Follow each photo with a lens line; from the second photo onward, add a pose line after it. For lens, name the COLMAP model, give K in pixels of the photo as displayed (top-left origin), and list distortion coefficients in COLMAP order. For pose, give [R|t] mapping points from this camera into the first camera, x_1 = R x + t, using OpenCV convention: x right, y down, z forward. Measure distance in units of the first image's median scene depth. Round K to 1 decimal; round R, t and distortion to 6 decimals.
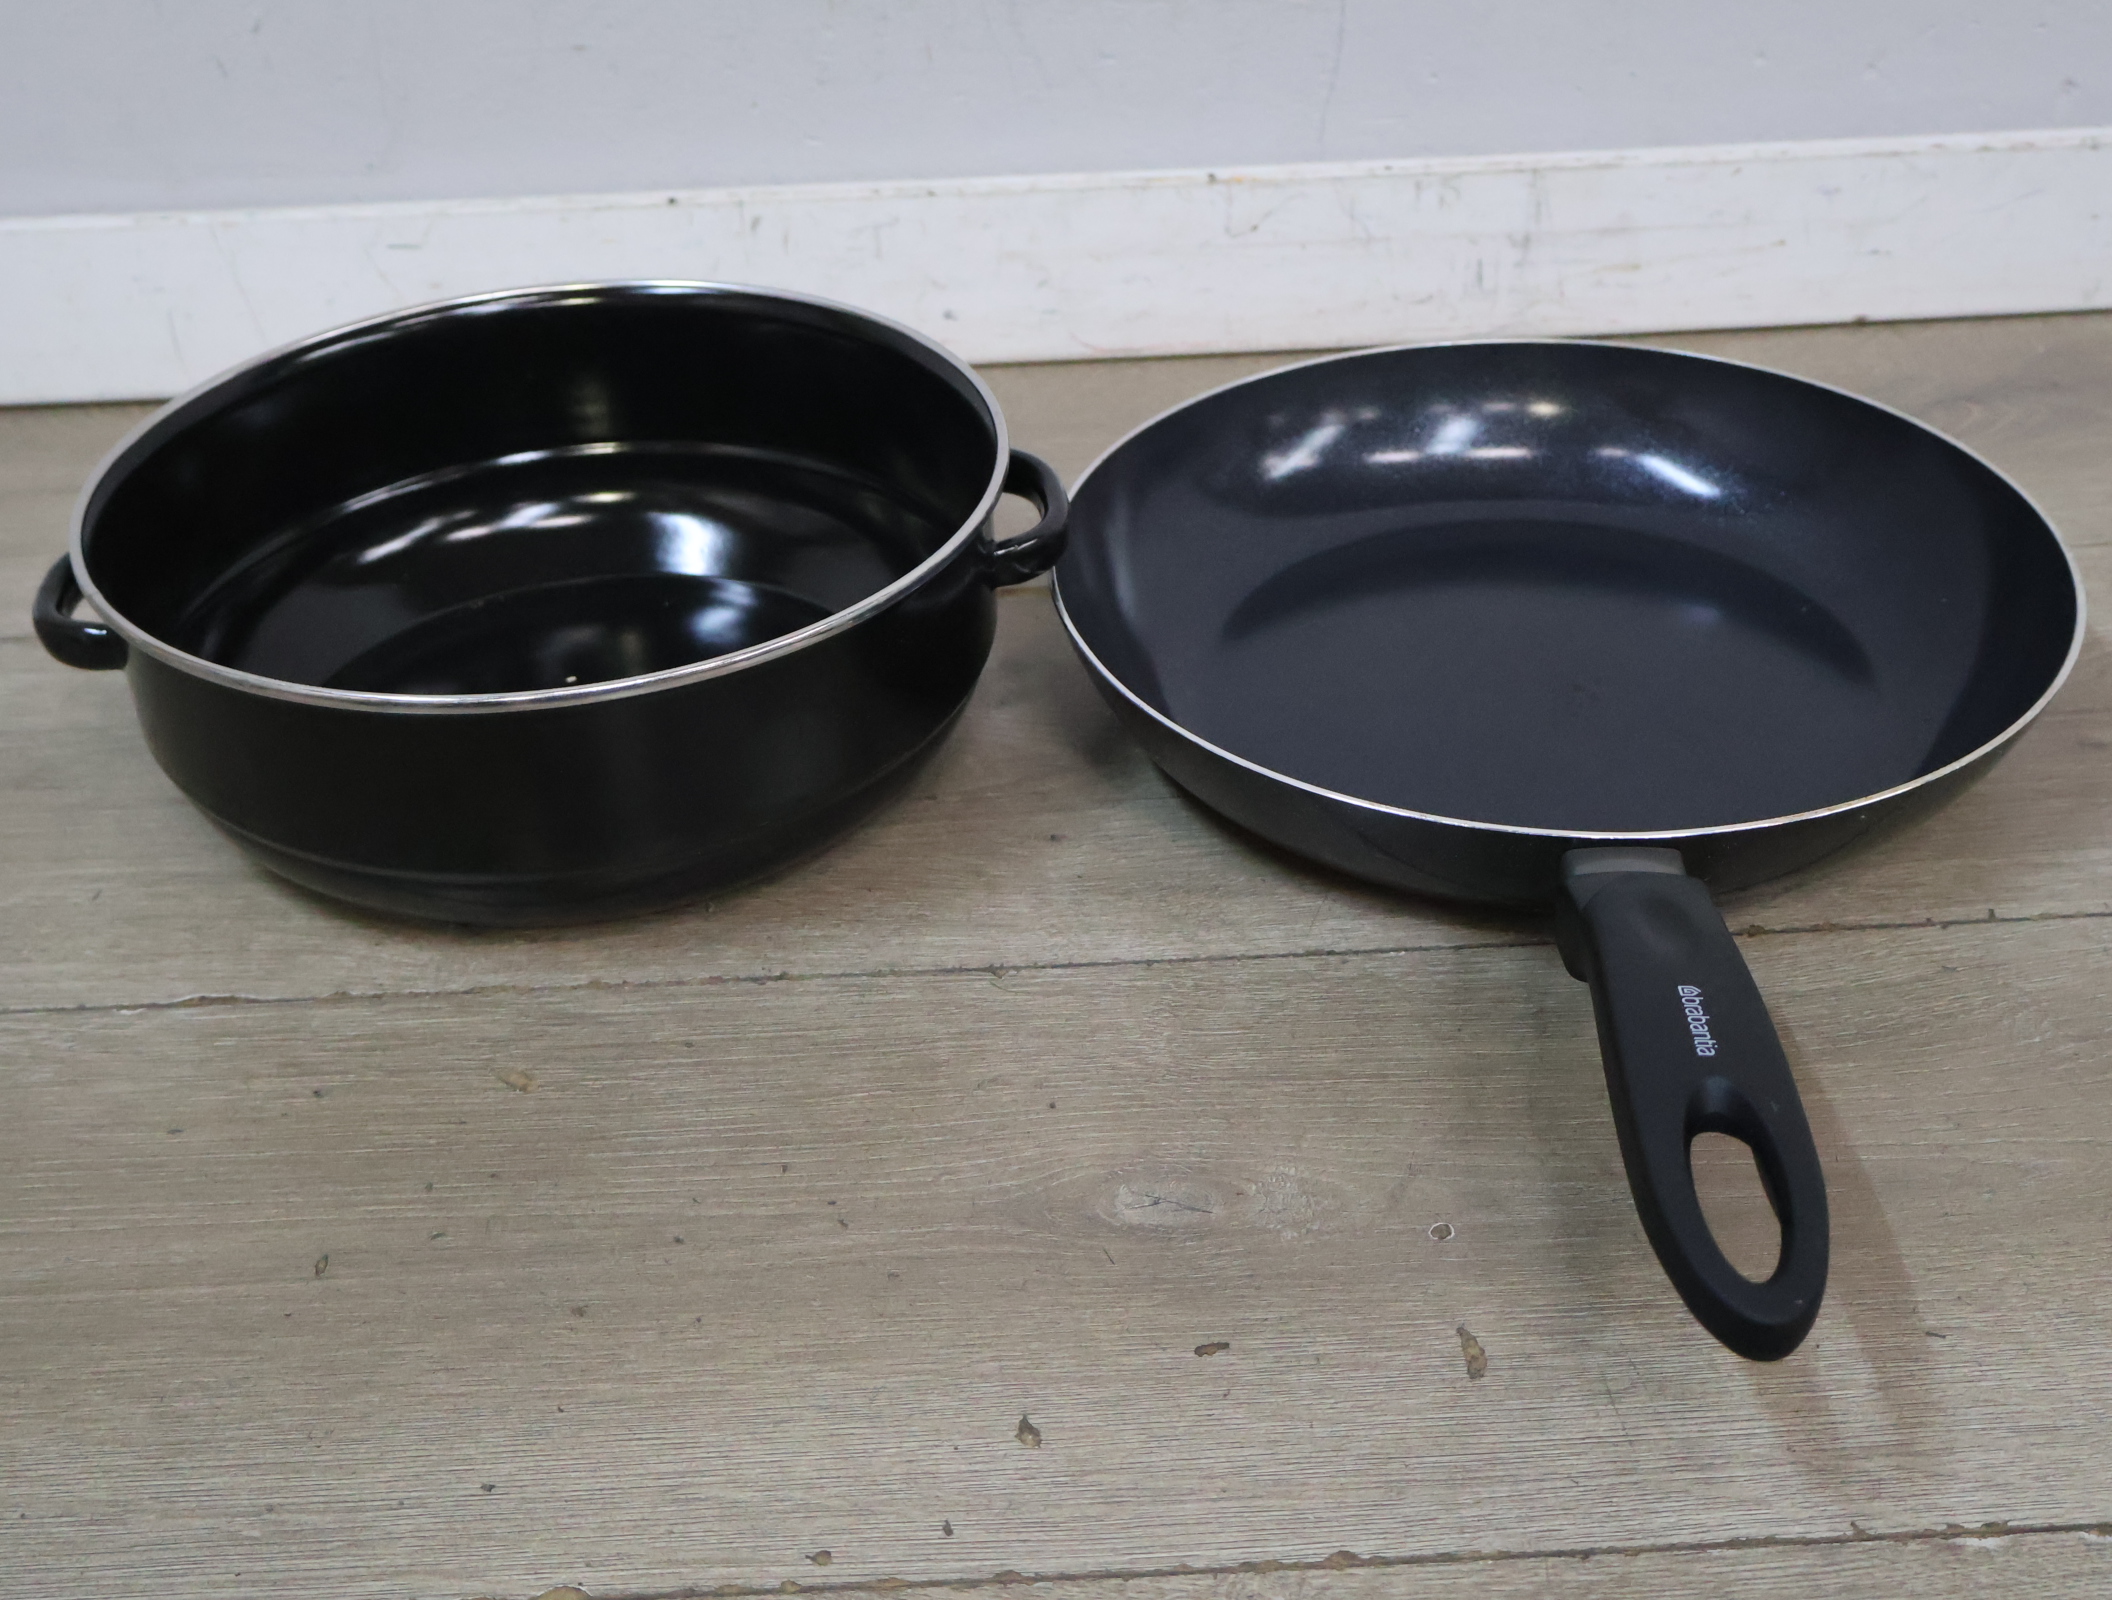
lens RADIAL K [[2475.0, 0, 1055.8], [0, 2475.0, 781.0], [0, 0, 1]] dist [0.001774, 0.000000]
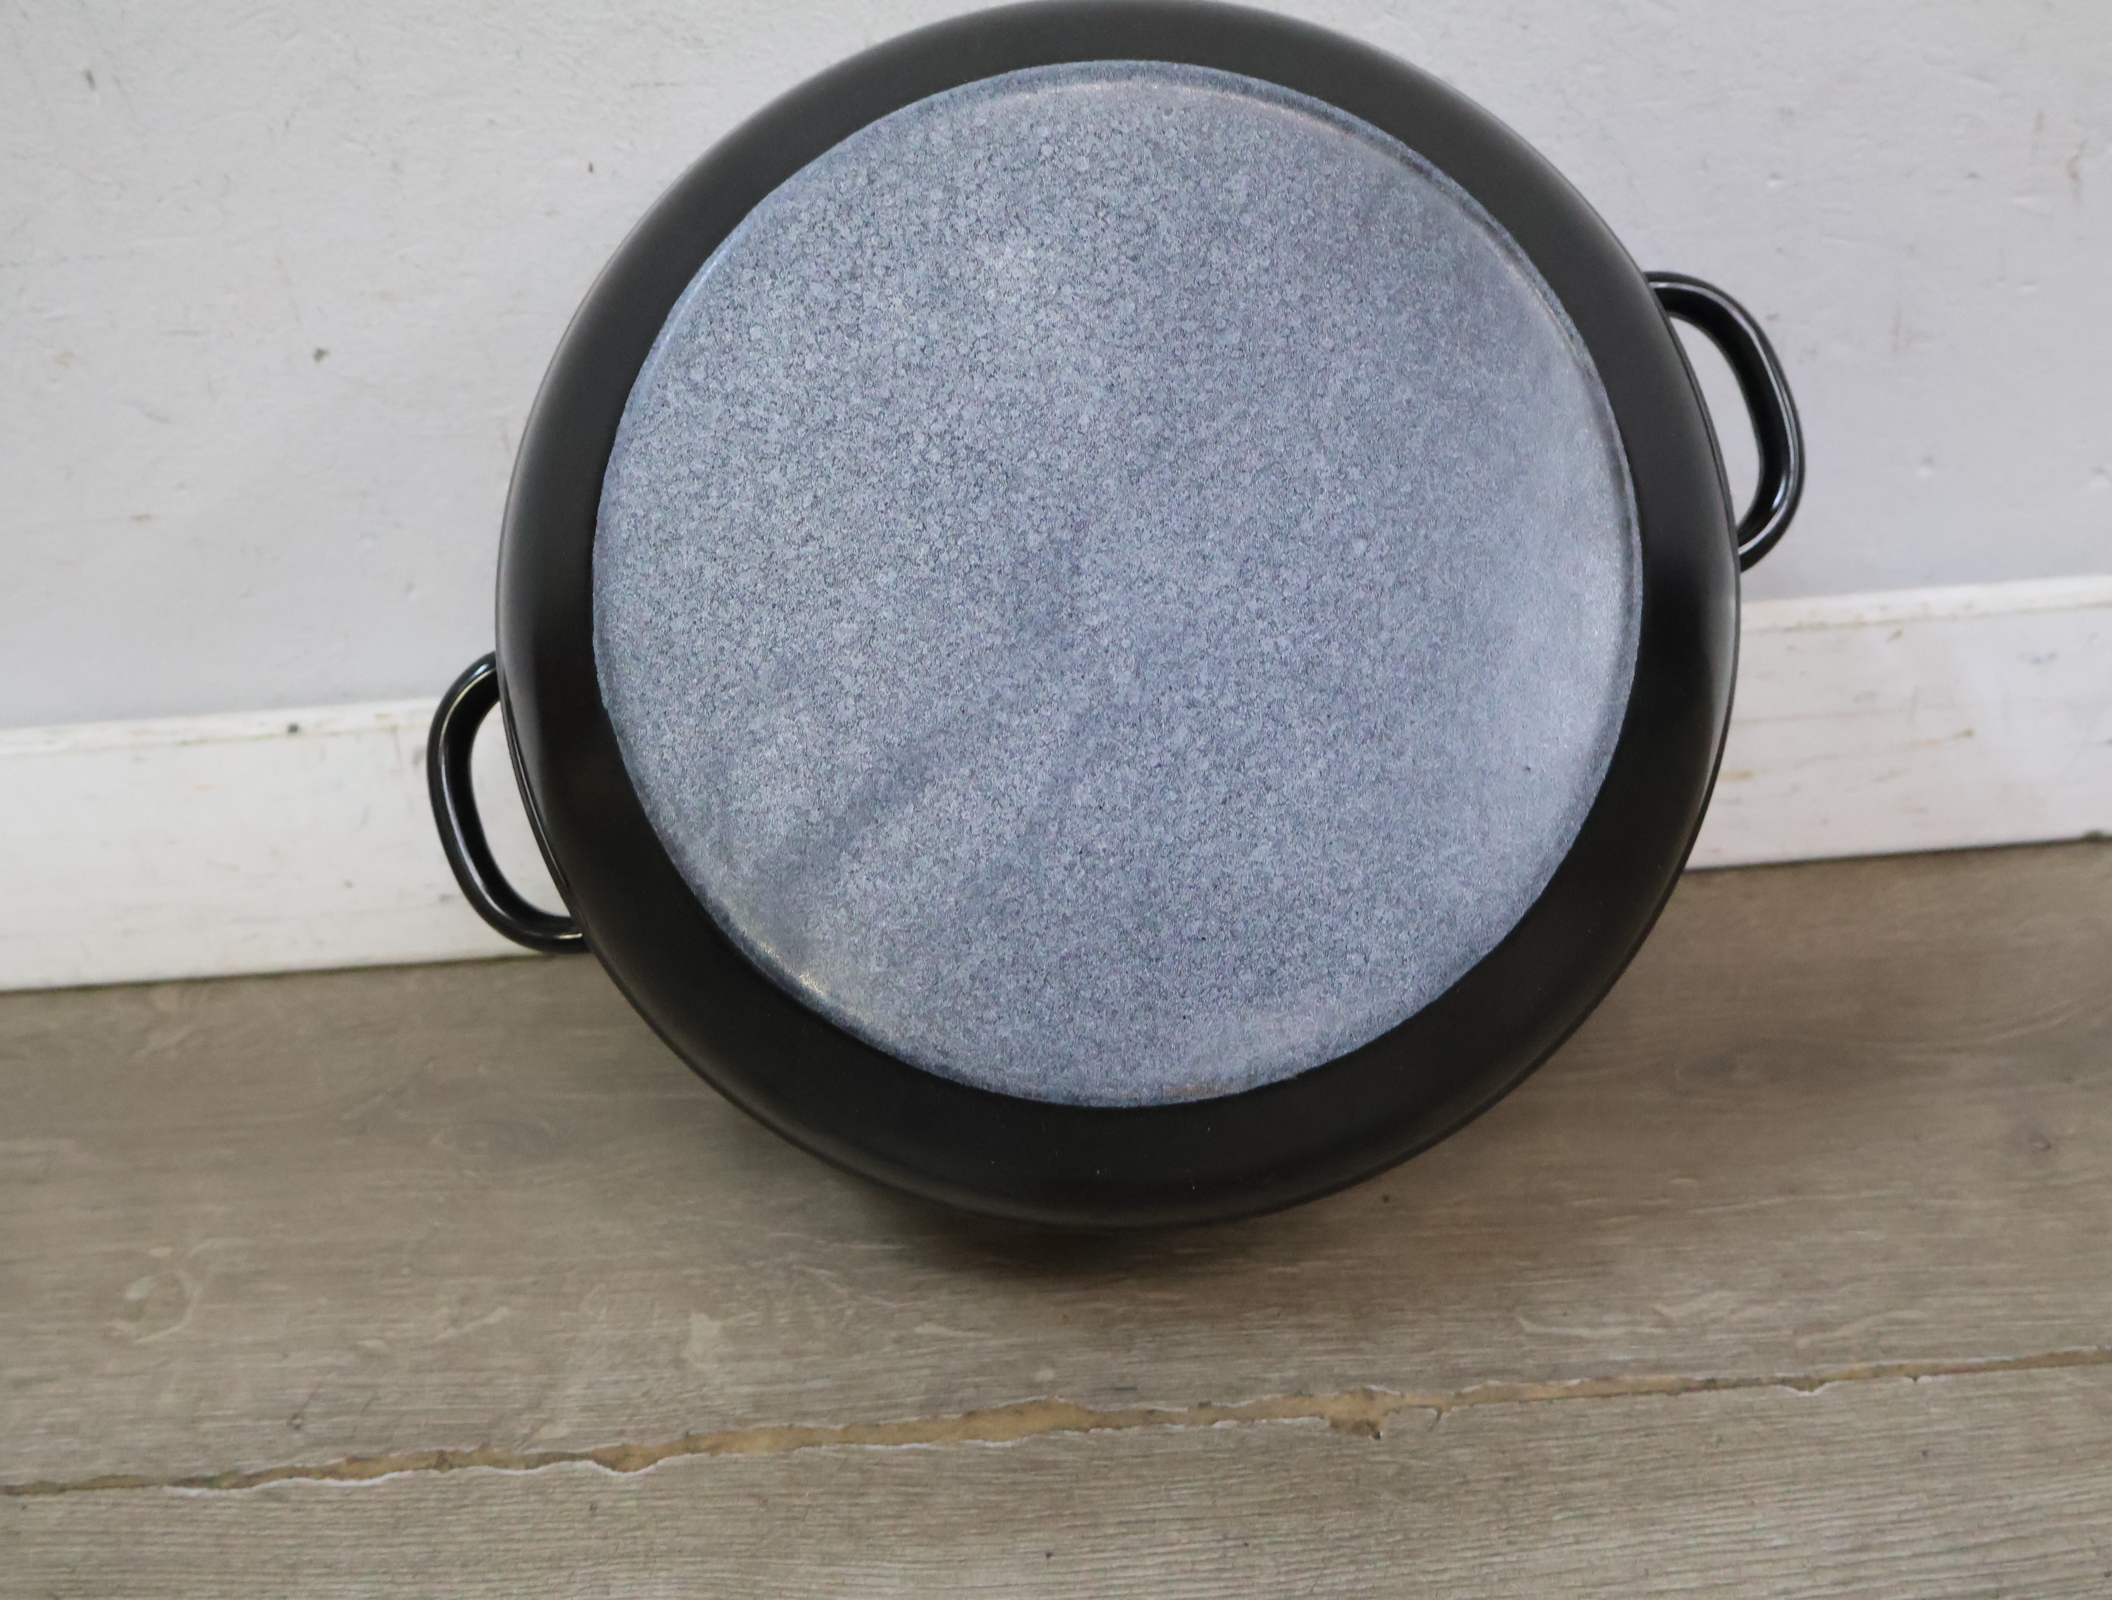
lens RADIAL K [[2475.0, 0, 1045.6], [0, 2475.0, 762.1], [0, 0, 1]] dist [0.001774, 0.000000]
pose [[0.998242, -0.027093, -0.052712, 0.125076], [0.023887, 0.997880, -0.060533, -0.264286], [0.054240, 0.059168, 0.996773, 0.499649]]
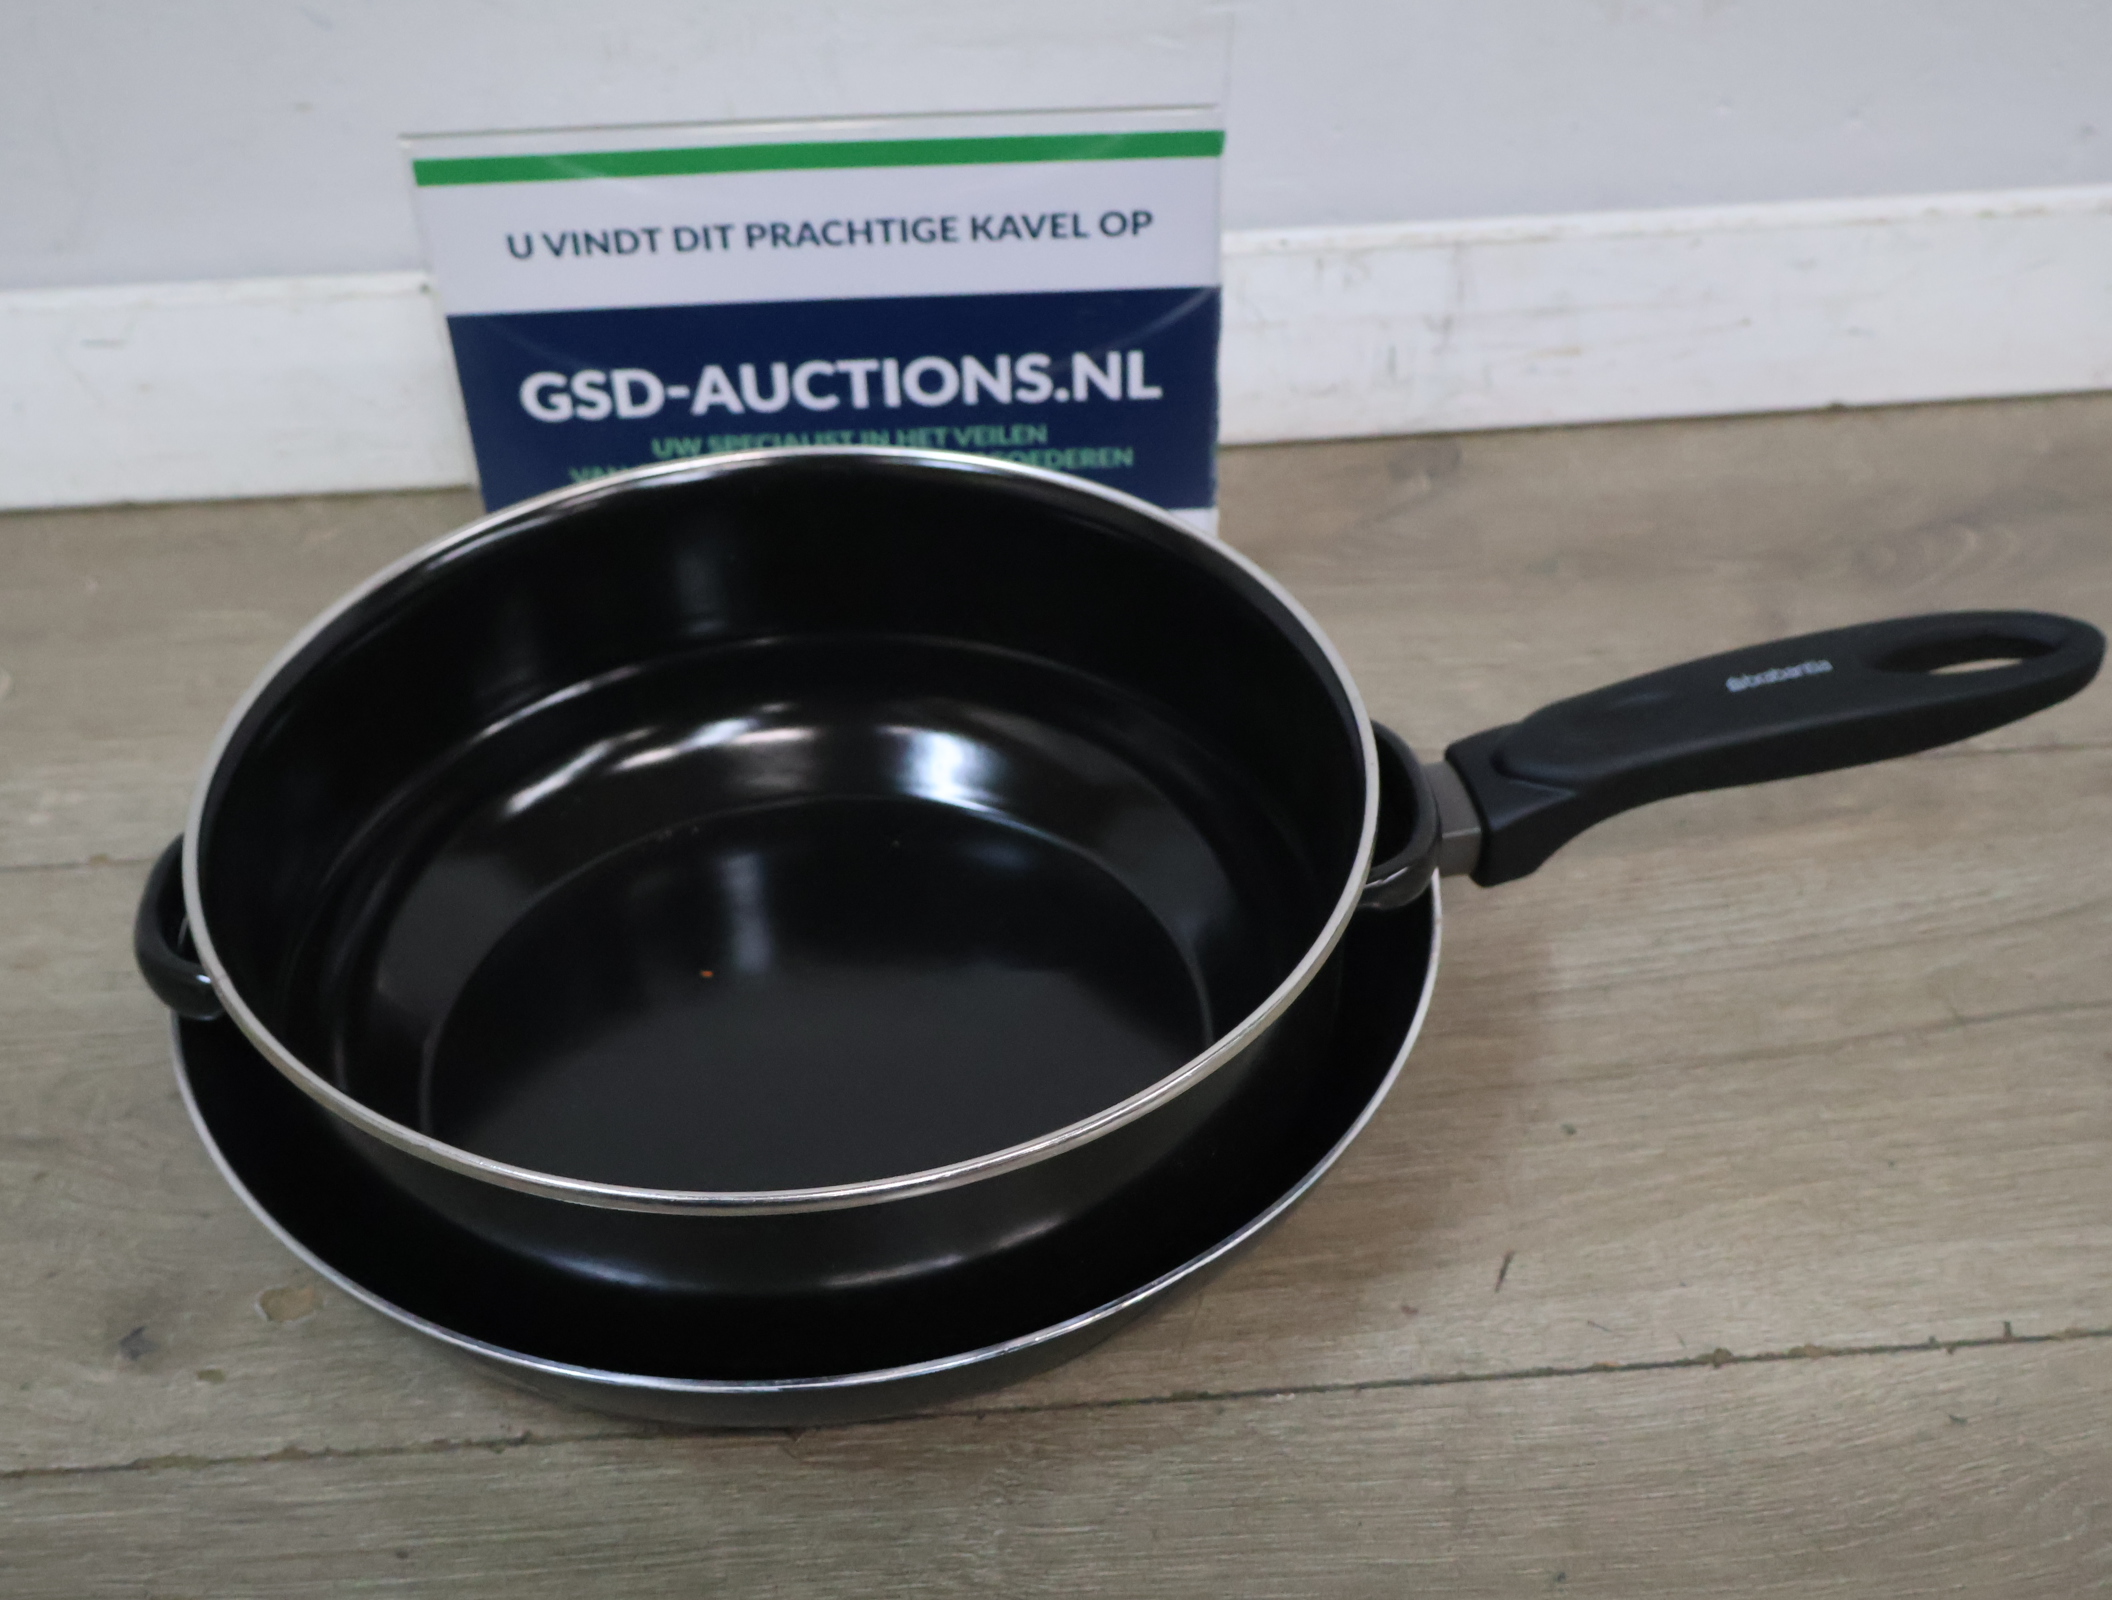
lens RADIAL K [[2475.0, 0, 1044.5], [0, 2475.0, 779.2], [0, 0, 1]] dist [0.001774, 0.000000]
pose [[0.999488, -0.011402, 0.029897, 0.038454], [0.008427, 0.995169, 0.097819, -0.219835], [-0.030868, -0.097517, 0.994755, 0.221245]]
